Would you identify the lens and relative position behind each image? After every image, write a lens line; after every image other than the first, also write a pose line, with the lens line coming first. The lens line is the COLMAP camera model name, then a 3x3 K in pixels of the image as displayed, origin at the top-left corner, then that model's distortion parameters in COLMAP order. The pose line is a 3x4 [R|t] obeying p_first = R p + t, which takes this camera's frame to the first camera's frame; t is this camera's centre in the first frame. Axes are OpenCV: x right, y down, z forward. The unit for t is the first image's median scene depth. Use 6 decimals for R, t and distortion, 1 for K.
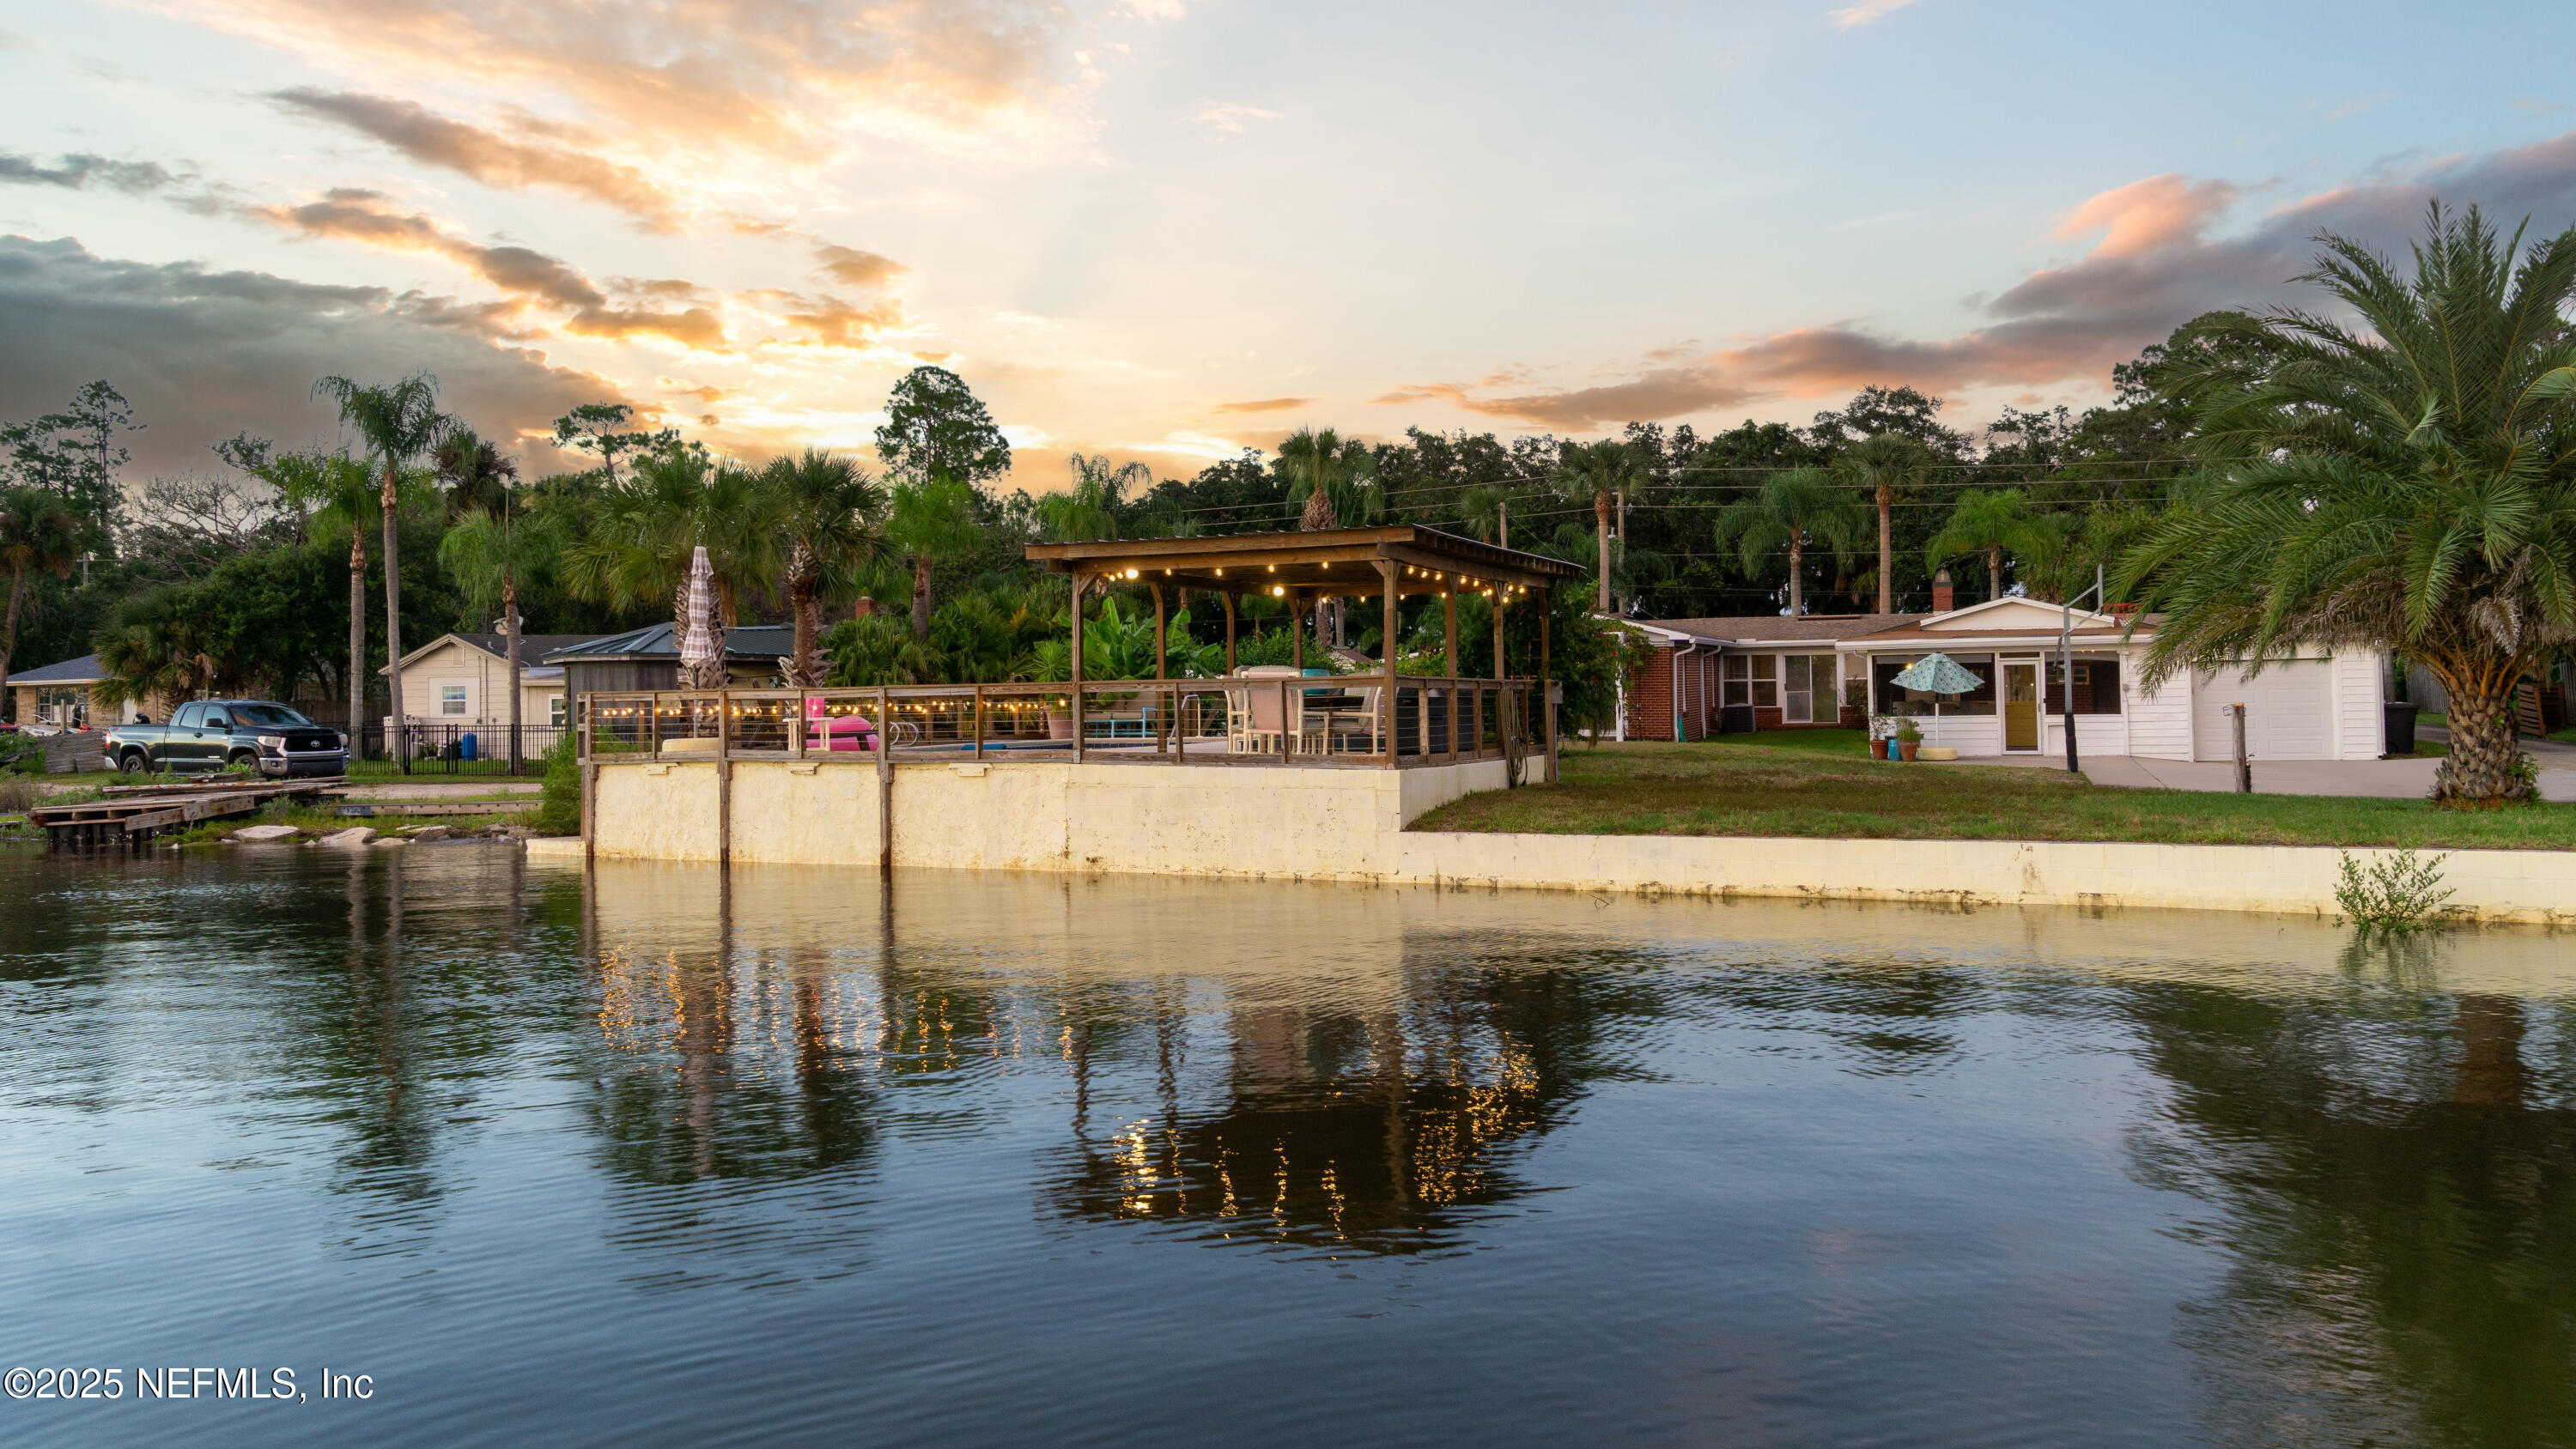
lens RADIAL K [[1993.6, 0, 1286.1], [0, 1993.6, 643.8], [0, 0, 1]] dist [0.001260, -0.000357]
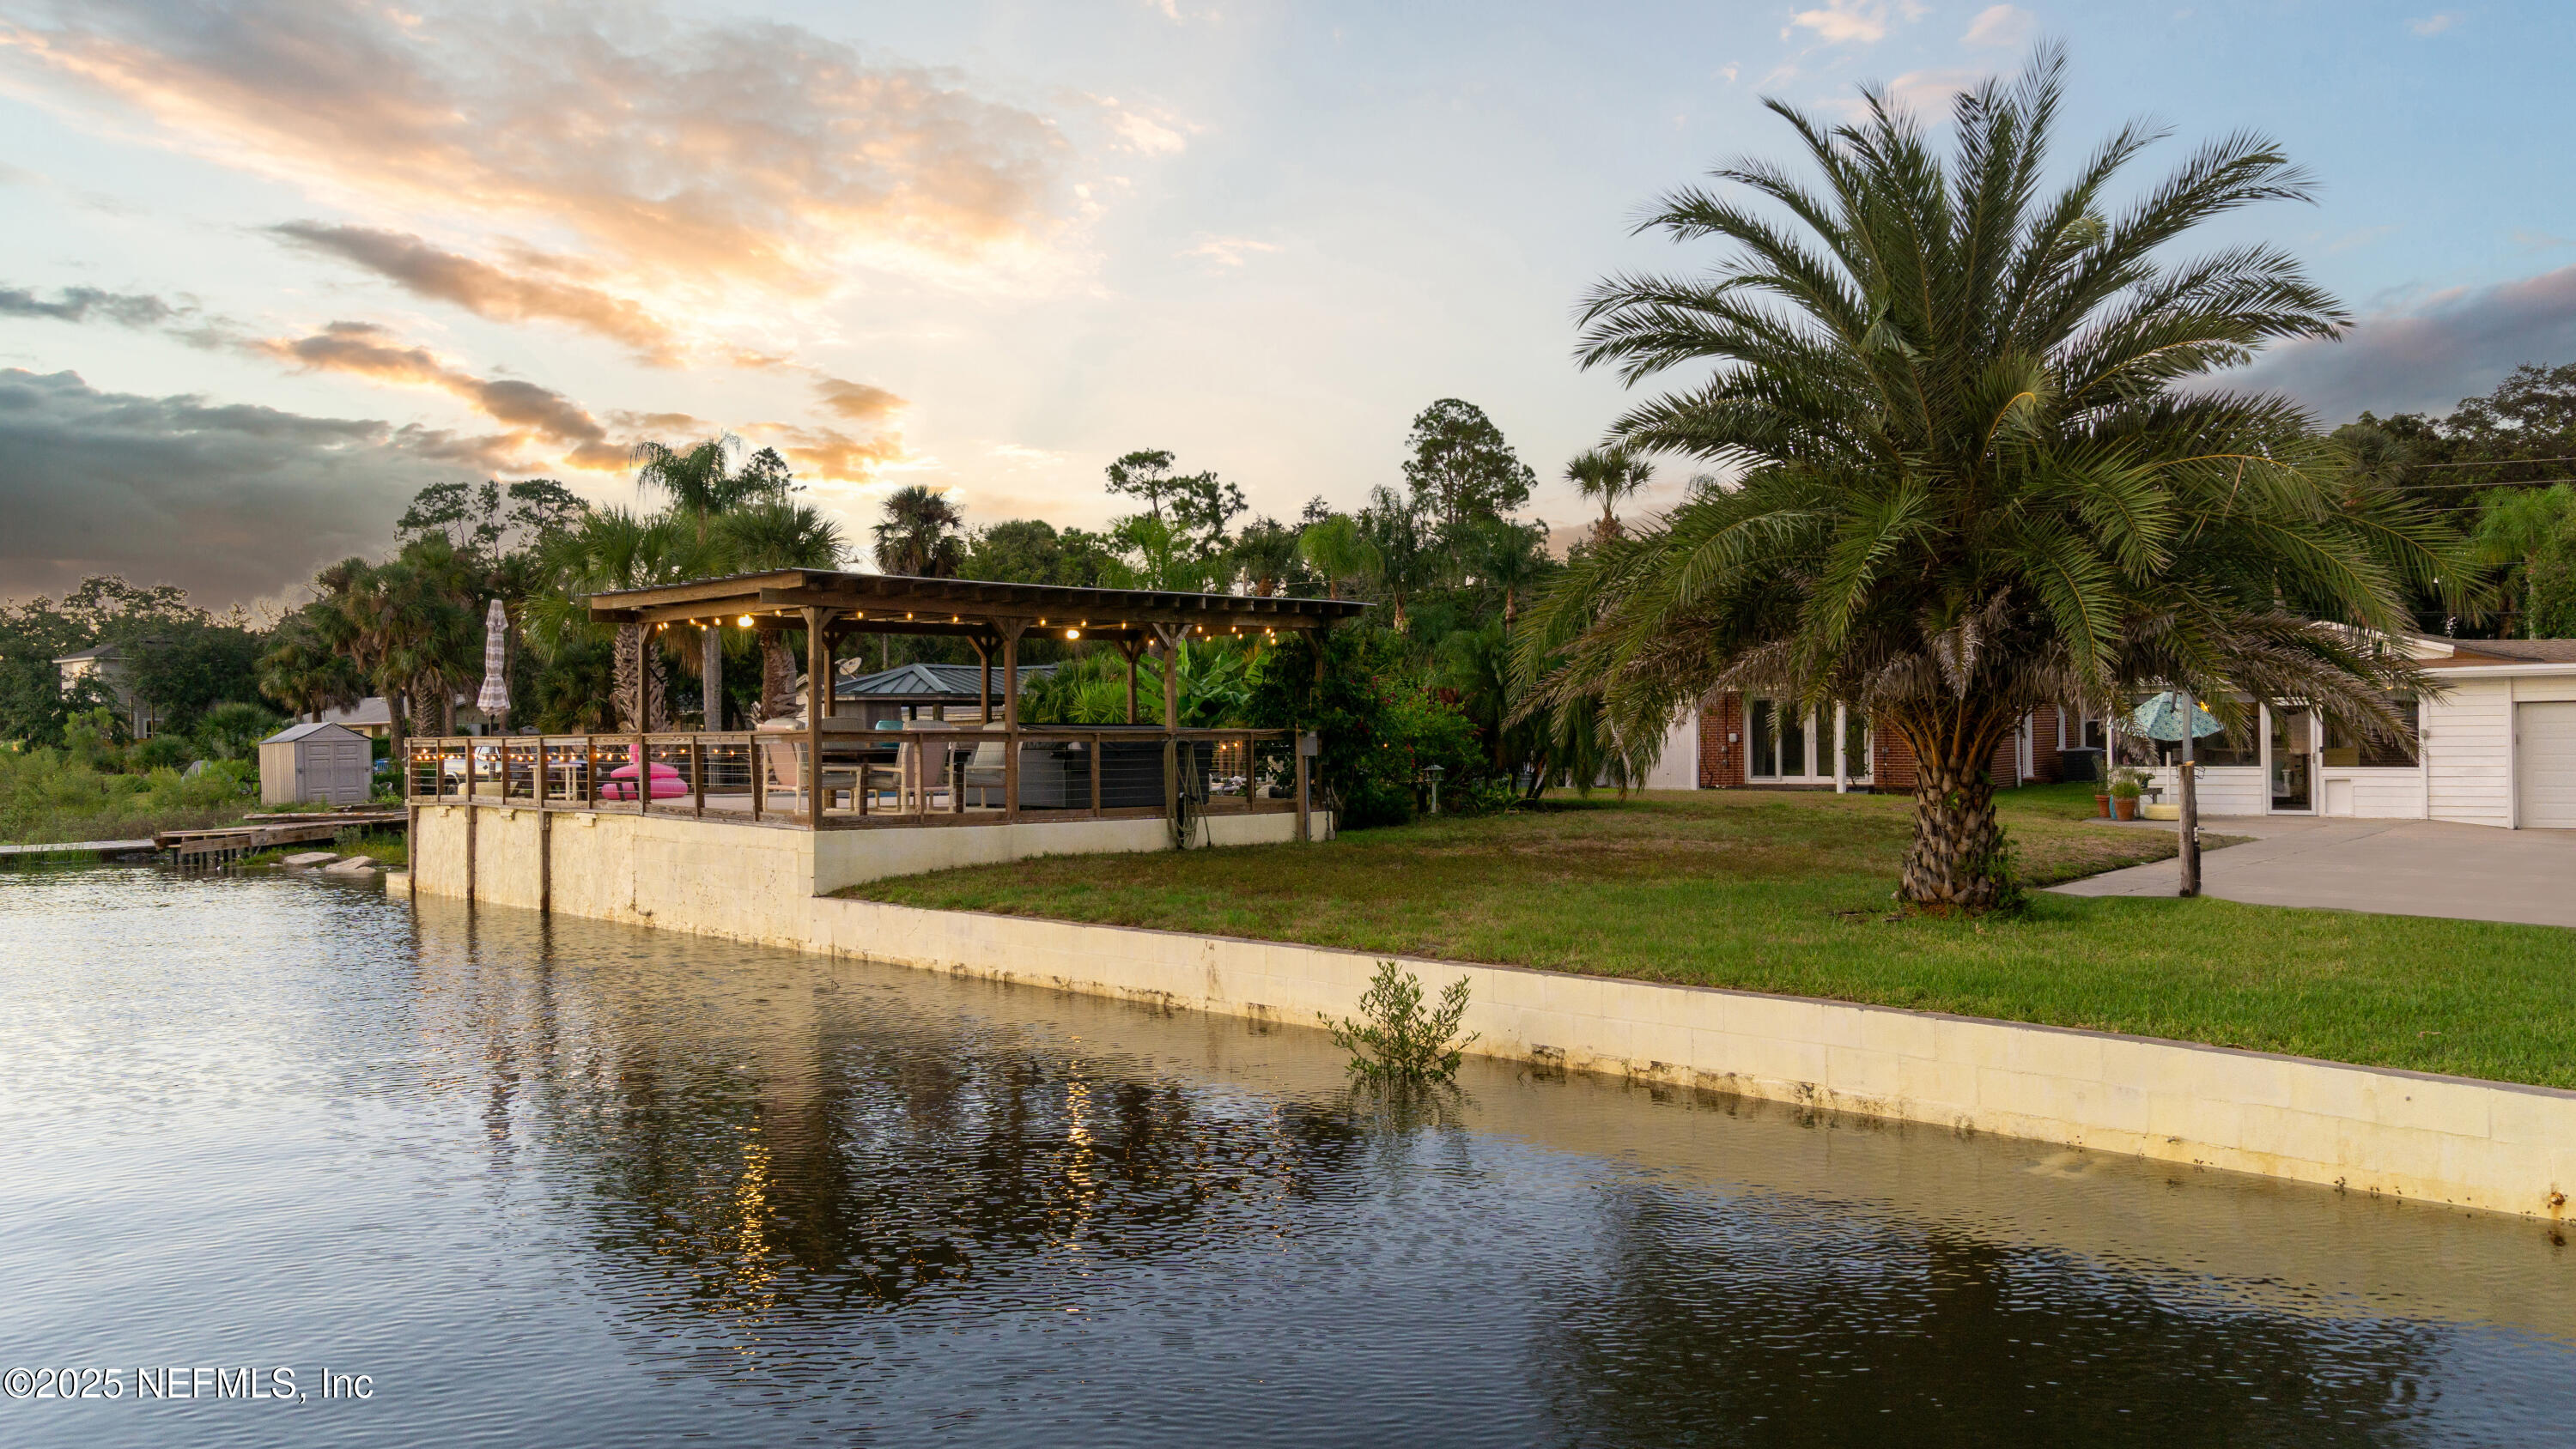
lens RADIAL K [[1998.8, 0, 1288.0], [0, 1998.8, 724.5], [0, 0, 1]] dist [0.001574, -0.000576]
pose [[0.938994, 0.003577, -0.343916, 0.226418], [0.005191, 0.999685, 0.024573, -0.003404], [0.343895, -0.024859, 0.938679, 0.075387]]
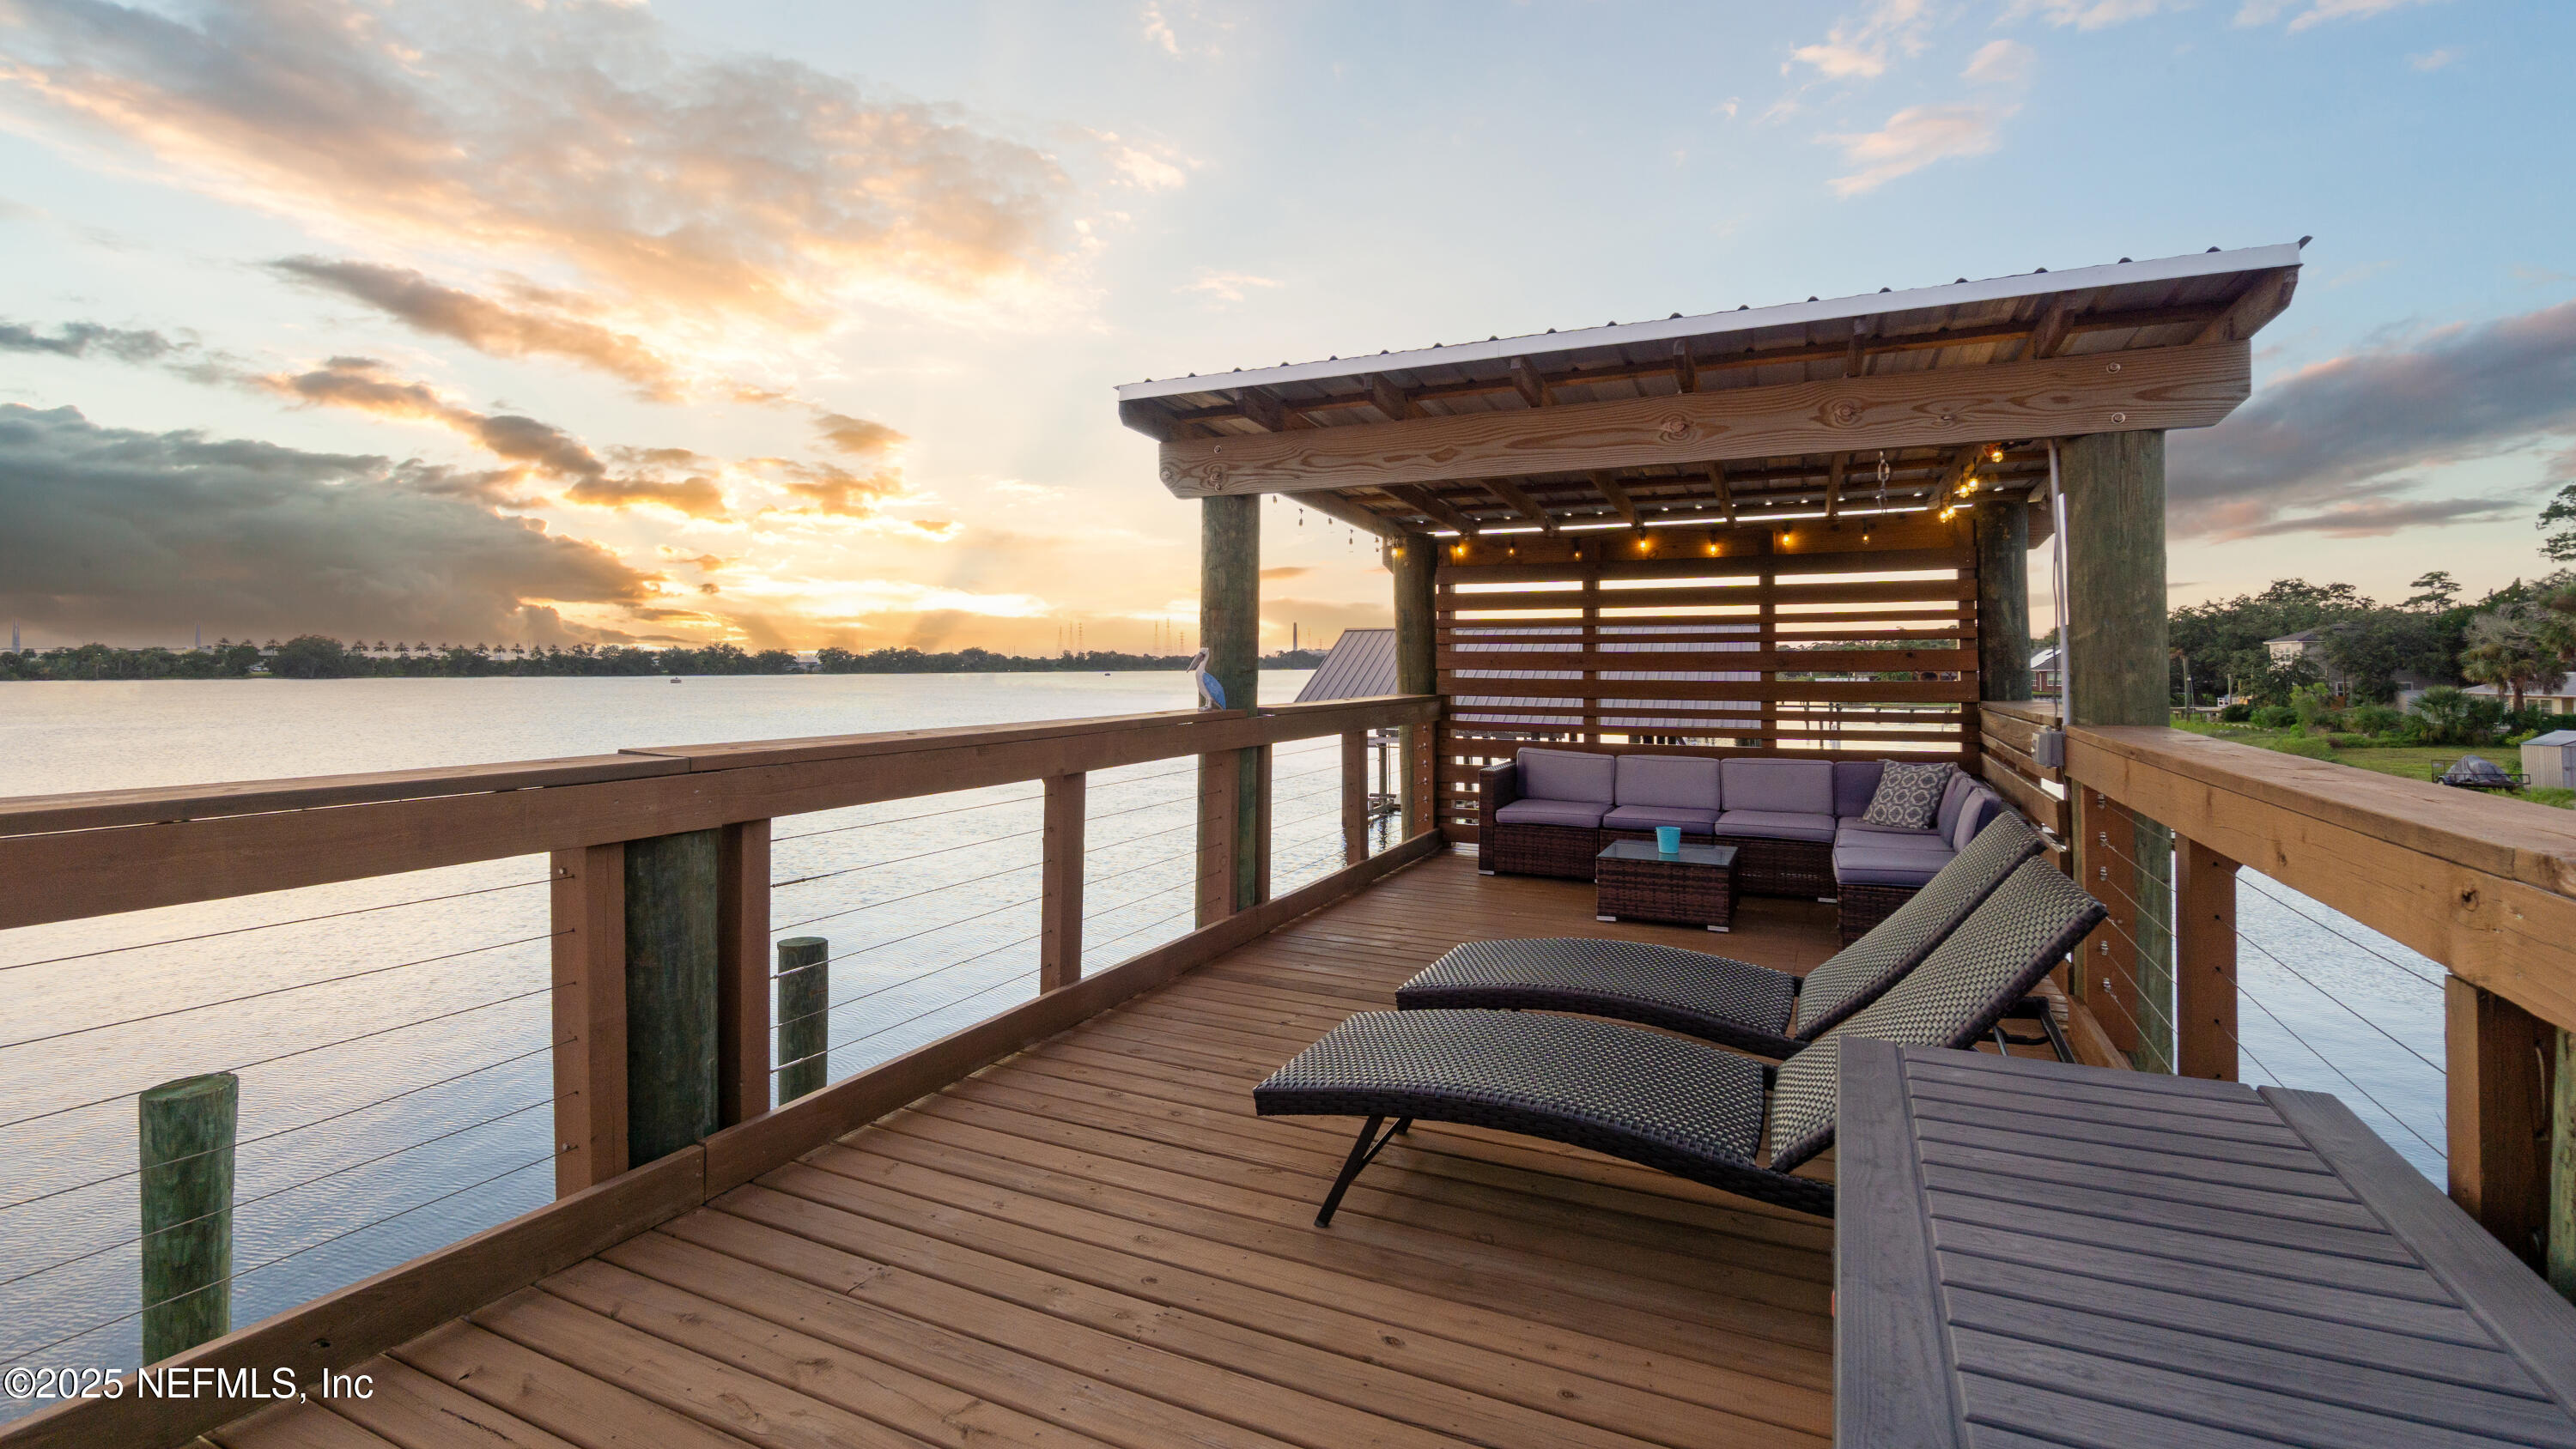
lens RADIAL K [[1164.4, 0, 1242.4], [0, 1164.4, 658.0], [0, 0, 1]] dist [-0.002539, -0.000271]
pose [[-0.018792, 0.009398, -0.999779, 0.201366], [0.028063, 0.999567, 0.008868, -0.068037], [0.999430, -0.027890, -0.019047, -0.025289]]
